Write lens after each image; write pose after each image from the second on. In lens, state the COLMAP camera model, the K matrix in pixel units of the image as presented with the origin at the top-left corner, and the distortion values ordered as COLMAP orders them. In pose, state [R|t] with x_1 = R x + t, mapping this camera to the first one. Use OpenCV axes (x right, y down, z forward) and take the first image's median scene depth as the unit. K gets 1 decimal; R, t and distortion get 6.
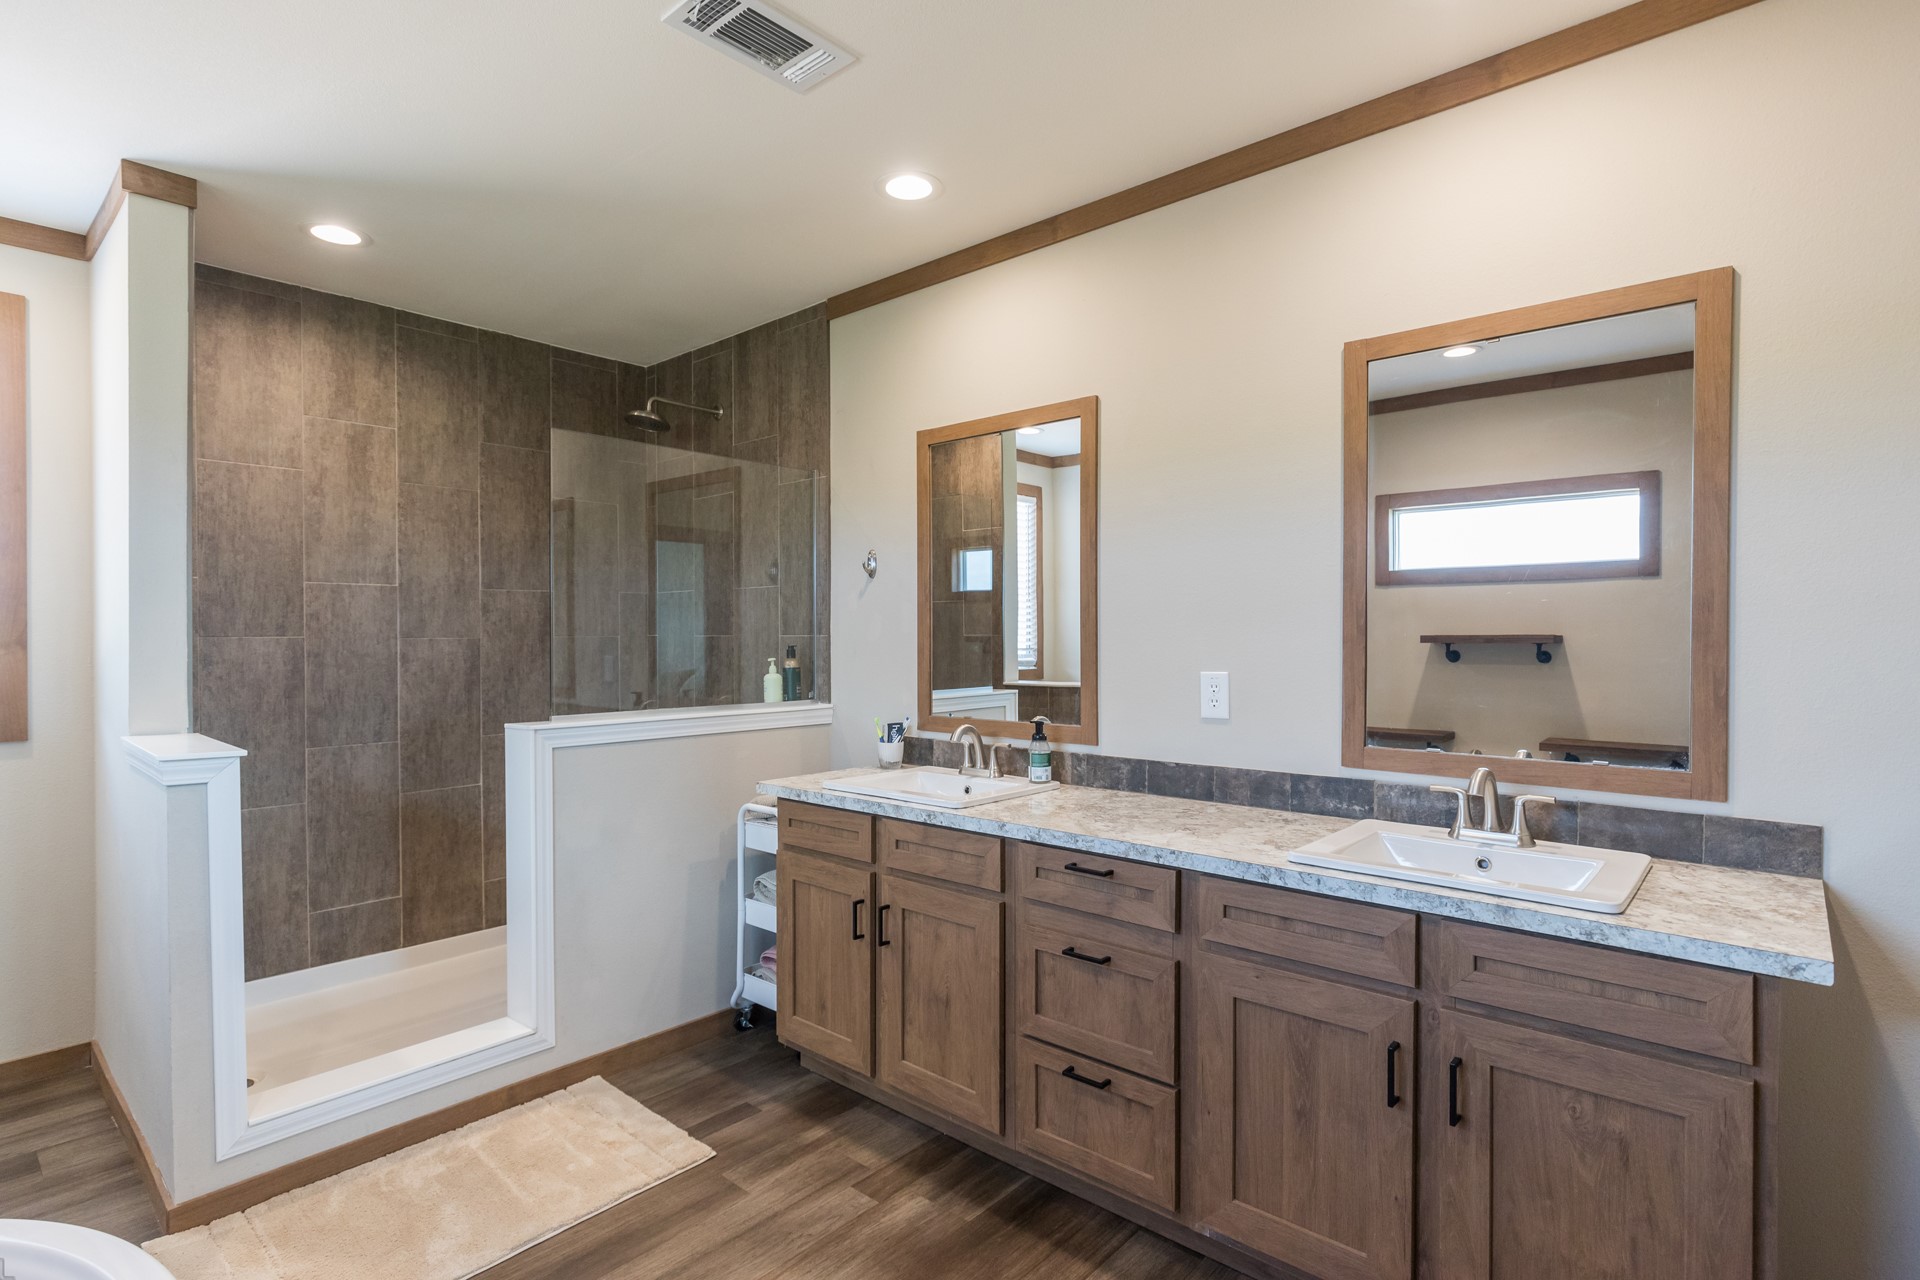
lens RADIAL K [[948.8, 0, 951.1], [0, 948.8, 646.0], [0, 0, 1]] dist [-0.002419, -0.000625]
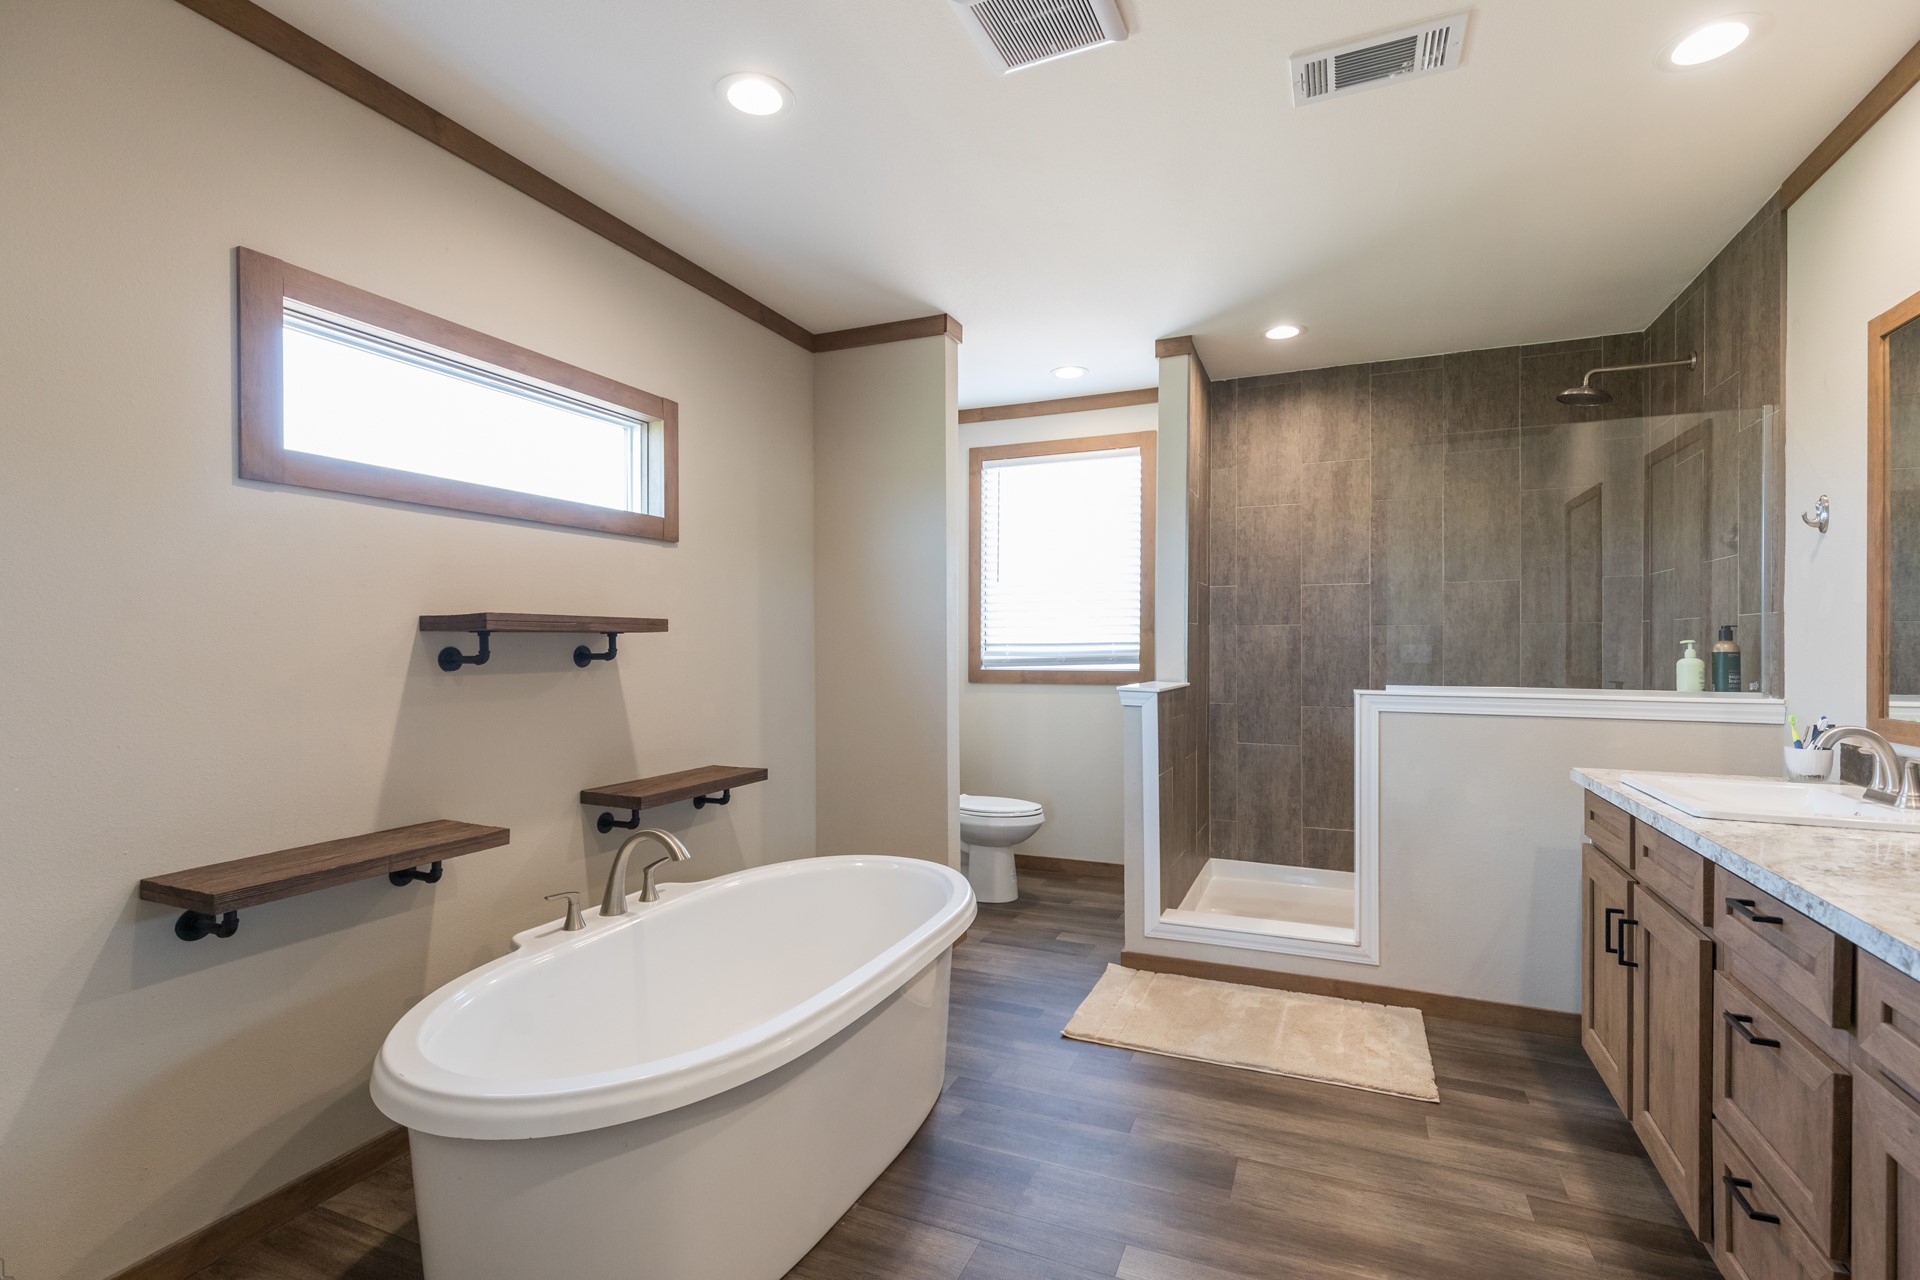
lens RADIAL K [[867.9, 0, 962.4], [0, 867.9, 645.4], [0, 0, 1]] dist [0.009004, -0.000865]
pose [[0.318093, 0.004262, -0.948050, 0.454469], [-0.011295, 0.999936, 0.000705, 0.031757], [0.947992, 0.010484, 0.318120, 0.169674]]
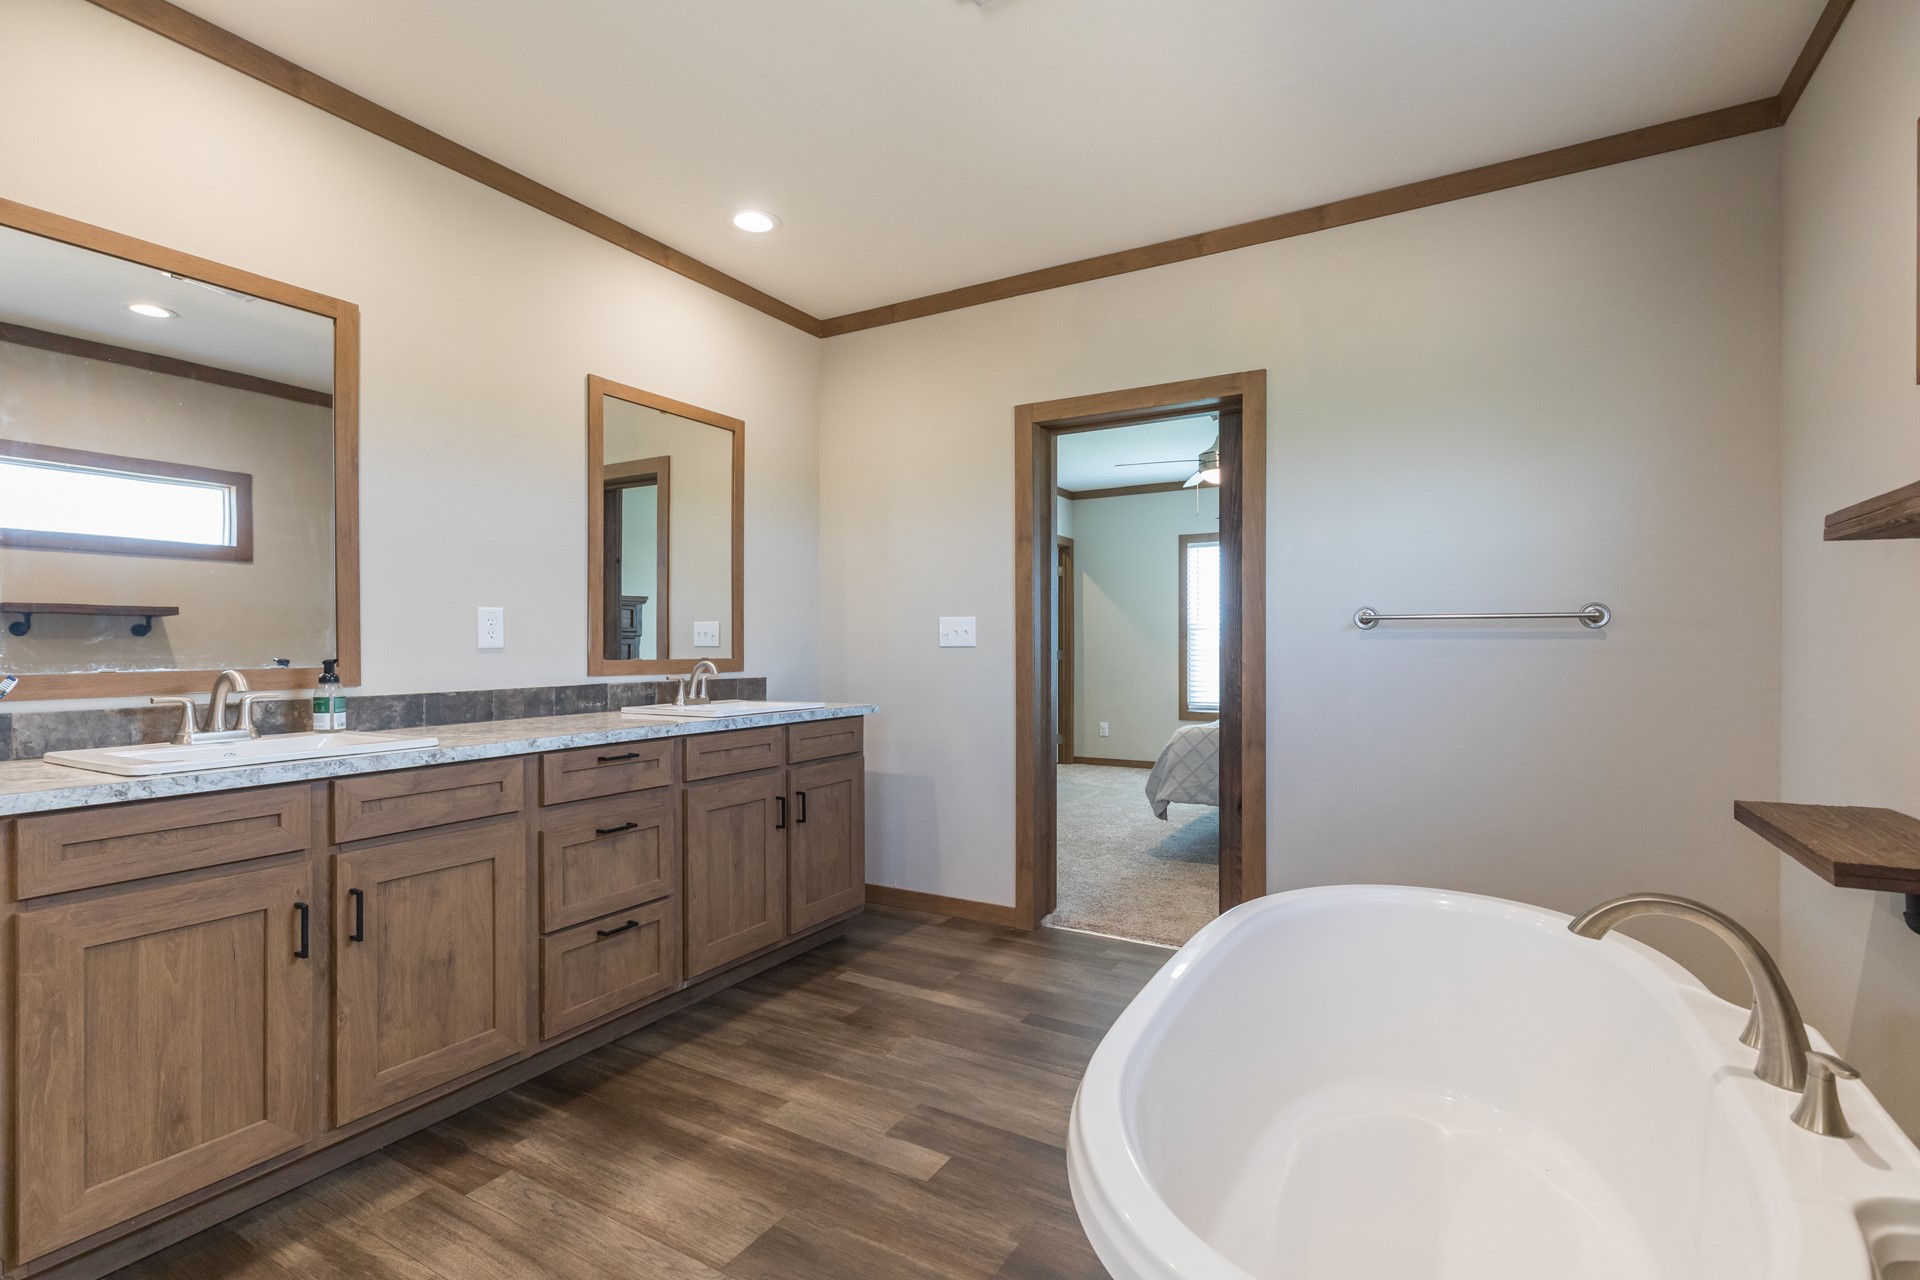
lens RADIAL K [[886.0, 0, 960.2], [0, 886.0, 644.7], [0, 0, 1]] dist [0.020745, -0.000328]
pose [[-0.192034, 0.003300, 0.981383, -0.836042], [0.017006, 0.999855, -0.000035, 0.076953], [-0.981241, 0.016683, -0.192062, 0.613076]]
